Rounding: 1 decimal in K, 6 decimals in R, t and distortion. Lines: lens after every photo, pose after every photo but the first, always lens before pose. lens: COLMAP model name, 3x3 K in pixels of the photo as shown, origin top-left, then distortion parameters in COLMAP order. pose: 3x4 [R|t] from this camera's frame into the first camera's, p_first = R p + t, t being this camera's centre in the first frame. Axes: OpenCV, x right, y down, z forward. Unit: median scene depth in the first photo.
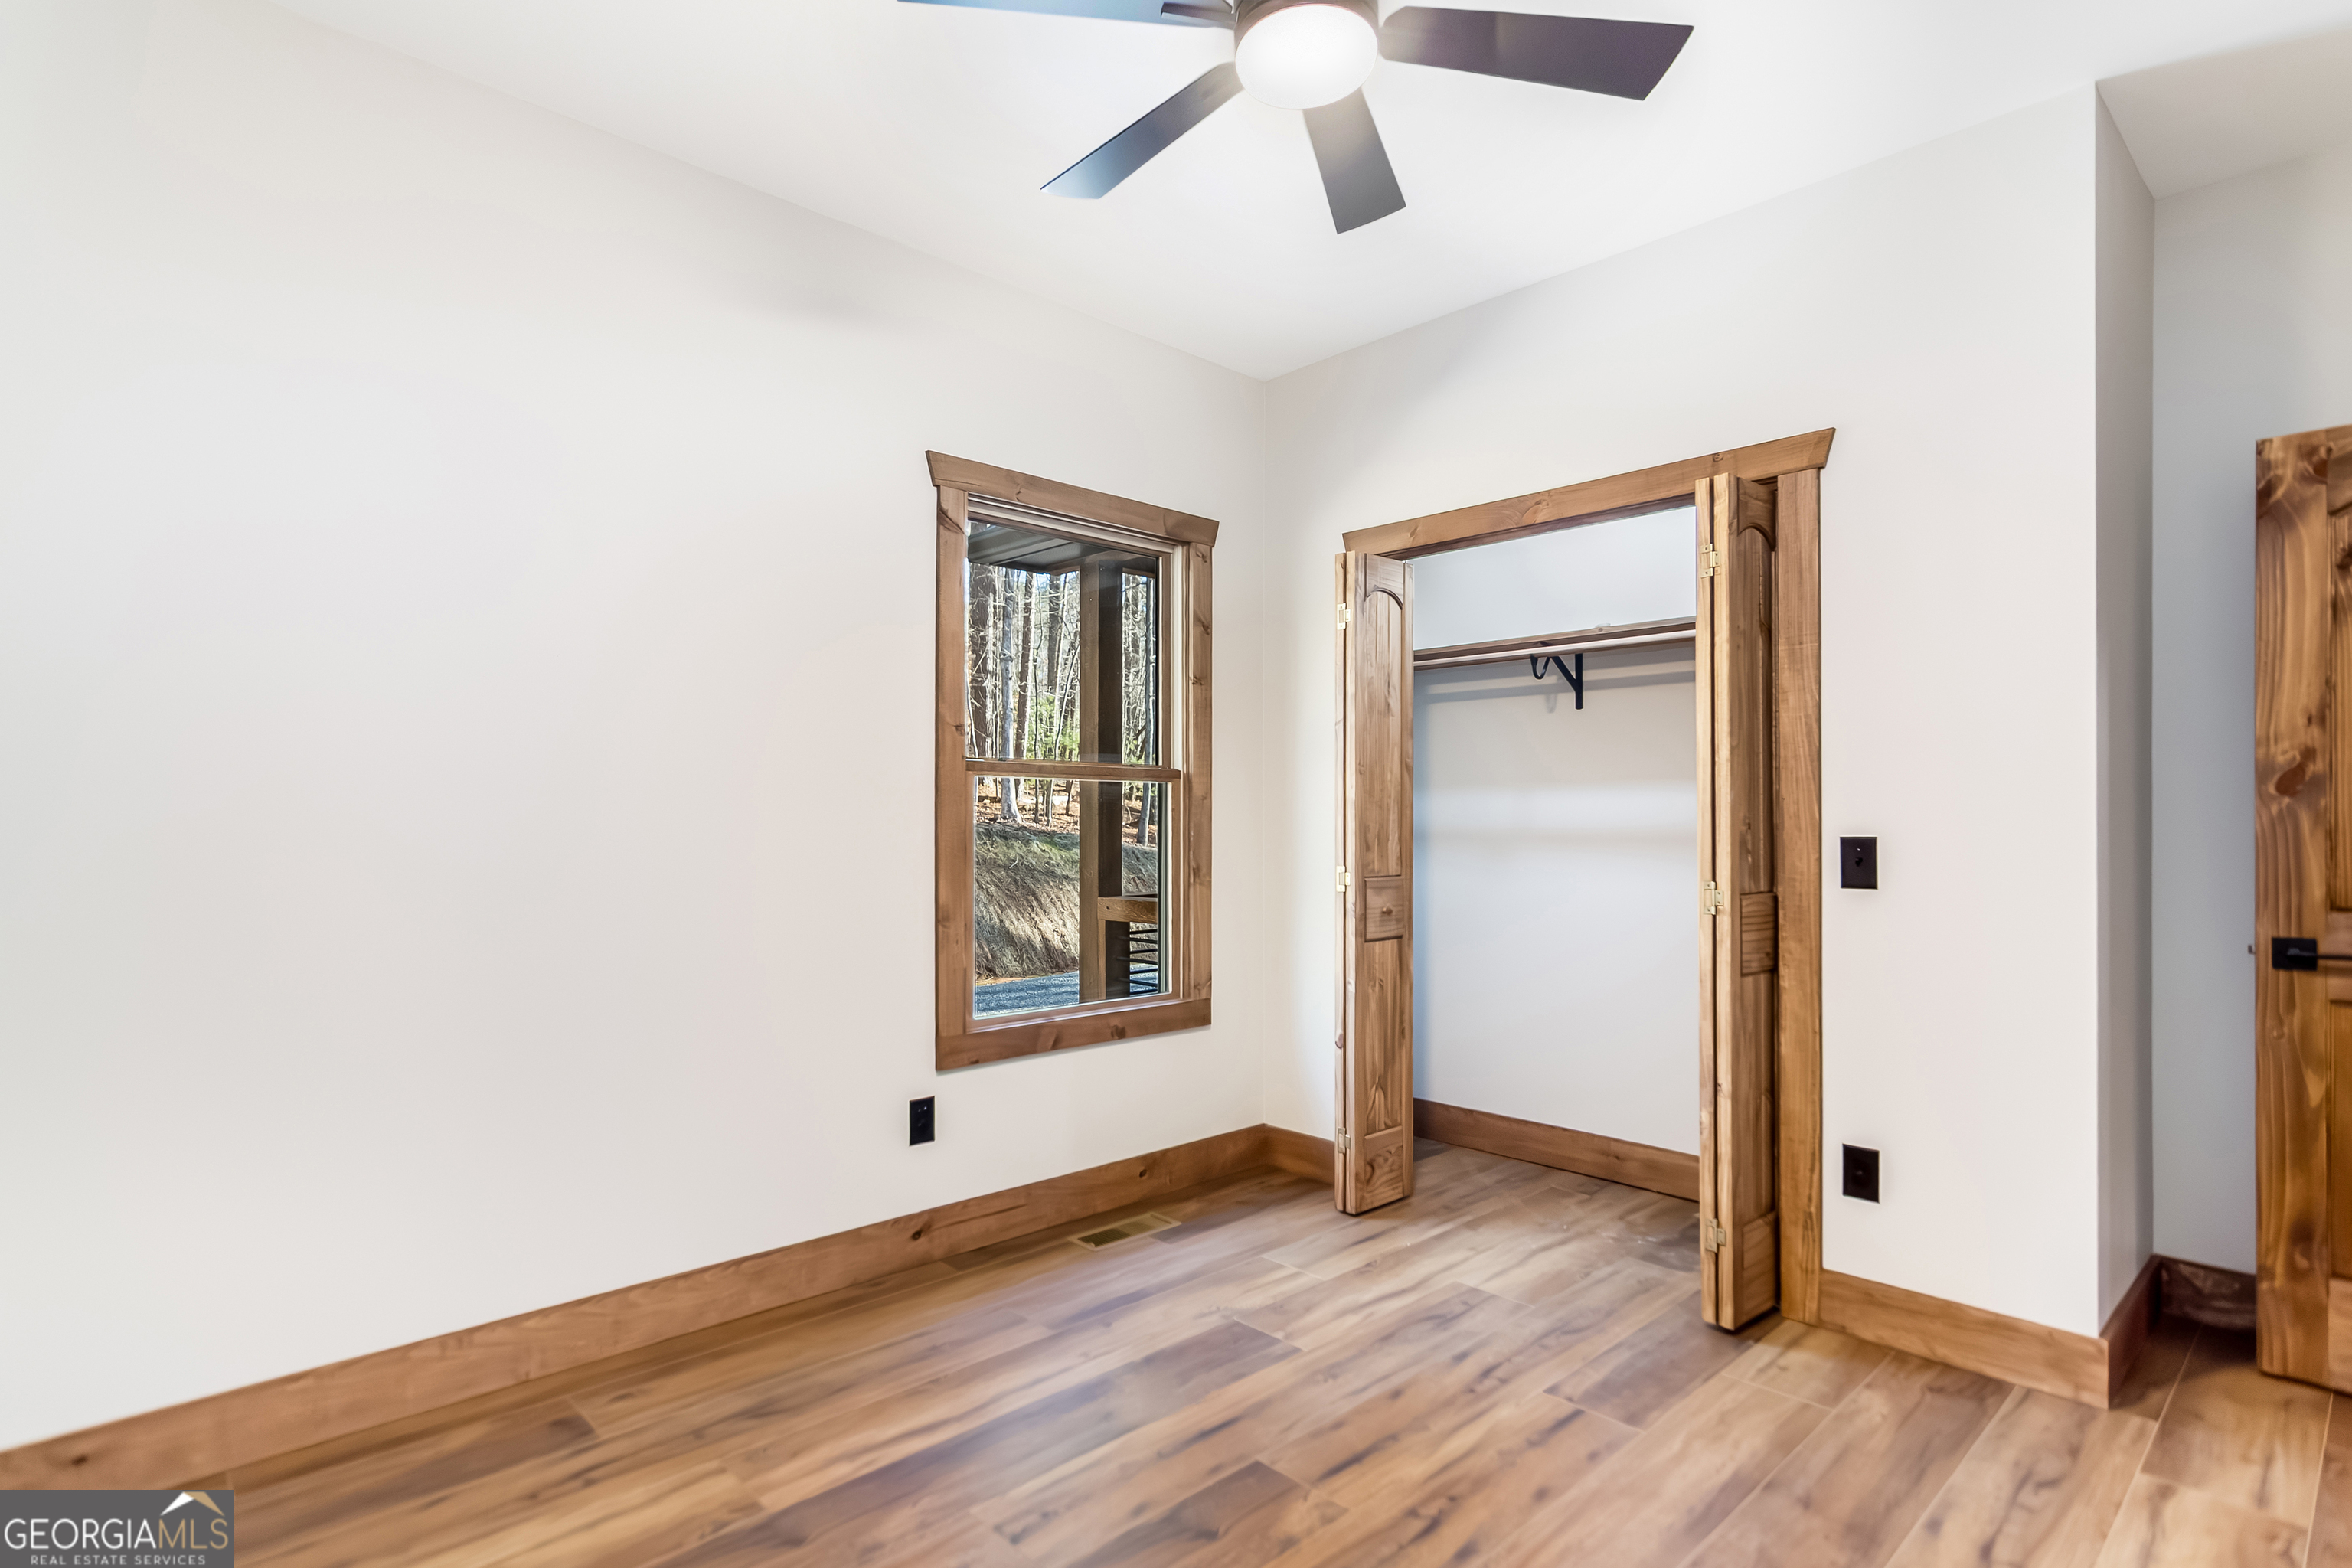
lens RADIAL K [[1165.2, 0, 1180.7], [0, 1165.2, 806.7], [0, 0, 1]] dist [-0.001103, 0.003345]
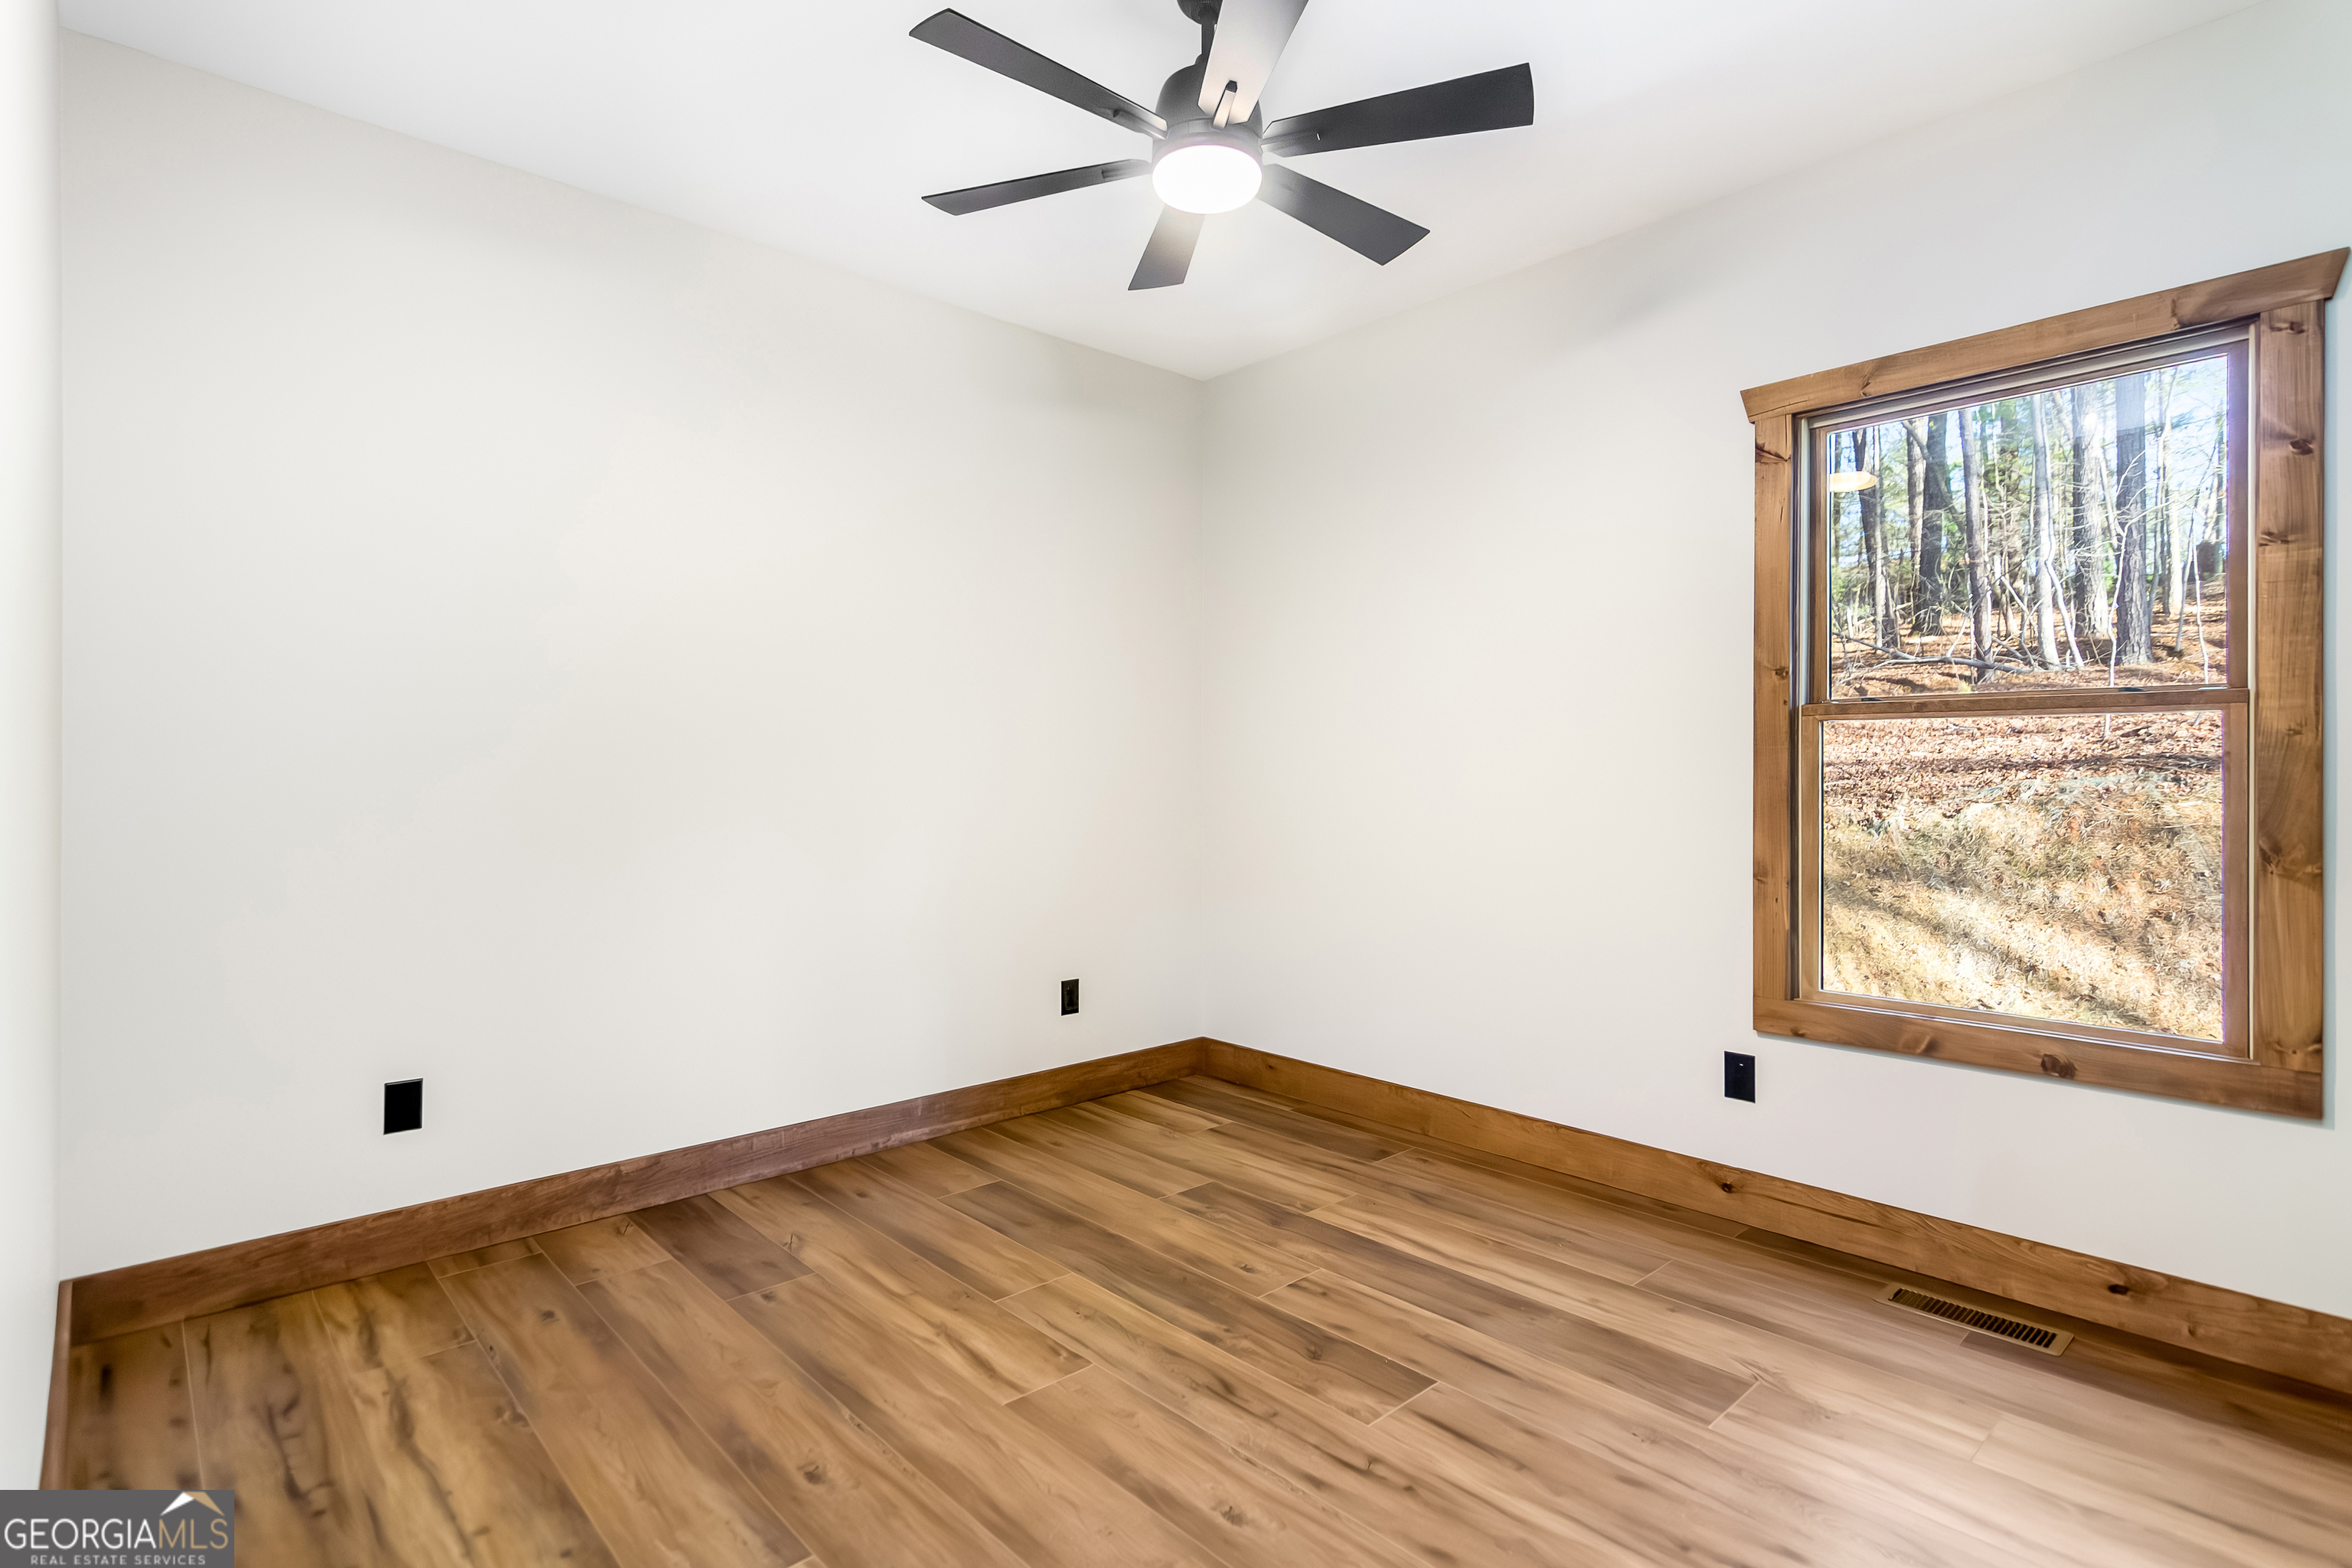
lens RADIAL K [[1165.2, 0, 1166.0], [0, 1165.2, 767.7], [0, 0, 1]] dist [-0.001103, 0.003345]
pose [[-0.017112, -0.002065, -0.999851, 0.933173], [0.014184, 0.999897, -0.002308, 0.005120], [0.999753, -0.014221, -0.017081, 0.650506]]
